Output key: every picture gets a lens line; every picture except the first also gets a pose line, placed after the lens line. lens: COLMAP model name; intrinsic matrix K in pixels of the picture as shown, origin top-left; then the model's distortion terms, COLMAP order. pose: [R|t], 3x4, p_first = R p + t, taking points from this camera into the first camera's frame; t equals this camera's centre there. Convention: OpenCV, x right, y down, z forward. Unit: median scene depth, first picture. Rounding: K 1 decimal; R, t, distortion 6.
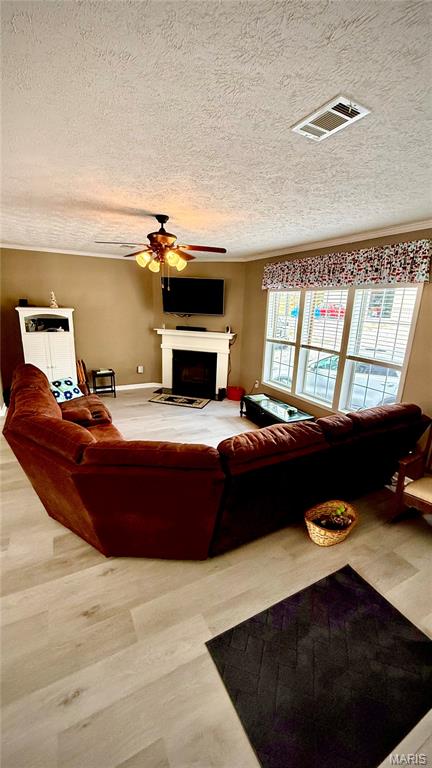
lens RADIAL K [[313.0, 0, 217.8], [0, 313.0, 386.4], [0, 0, 1]] dist [-0.003189, 0.000686]
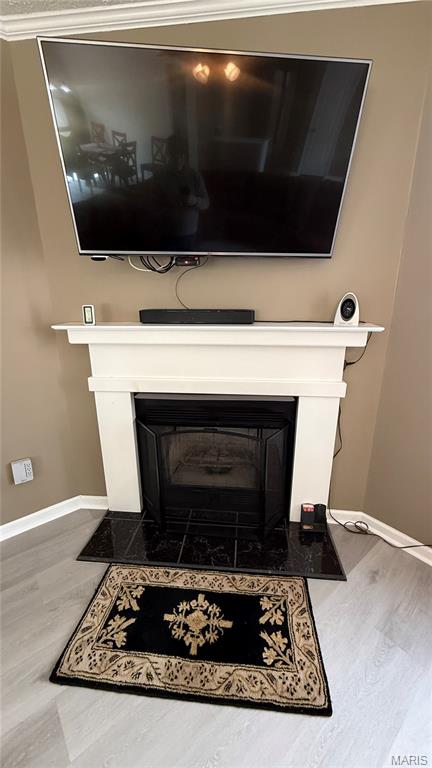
lens RADIAL K [[313.0, 0, 211.3], [0, 313.0, 386.9], [0, 0, 1]] dist [-0.003189, 0.000686]
pose [[0.979338, -0.099282, 0.176180, -0.161093], [0.092523, 0.994639, 0.046190, -0.169656], [-0.179821, -0.028935, 0.983274, 0.918332]]
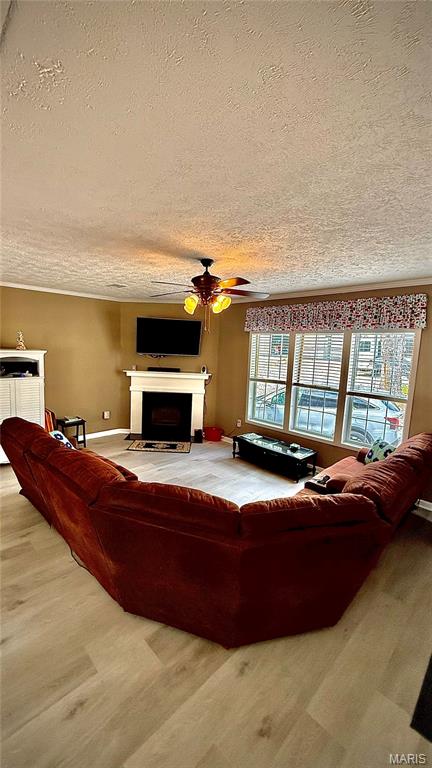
lens RADIAL K [[313.0, 0, 202.0], [0, 313.0, 384.6], [0, 0, 1]] dist [-0.003189, 0.000686]
pose [[0.965021, -0.033822, 0.259983, -0.282291], [0.065784, 0.991157, -0.115238, -0.024841], [-0.253786, 0.128310, 0.958712, 0.064052]]
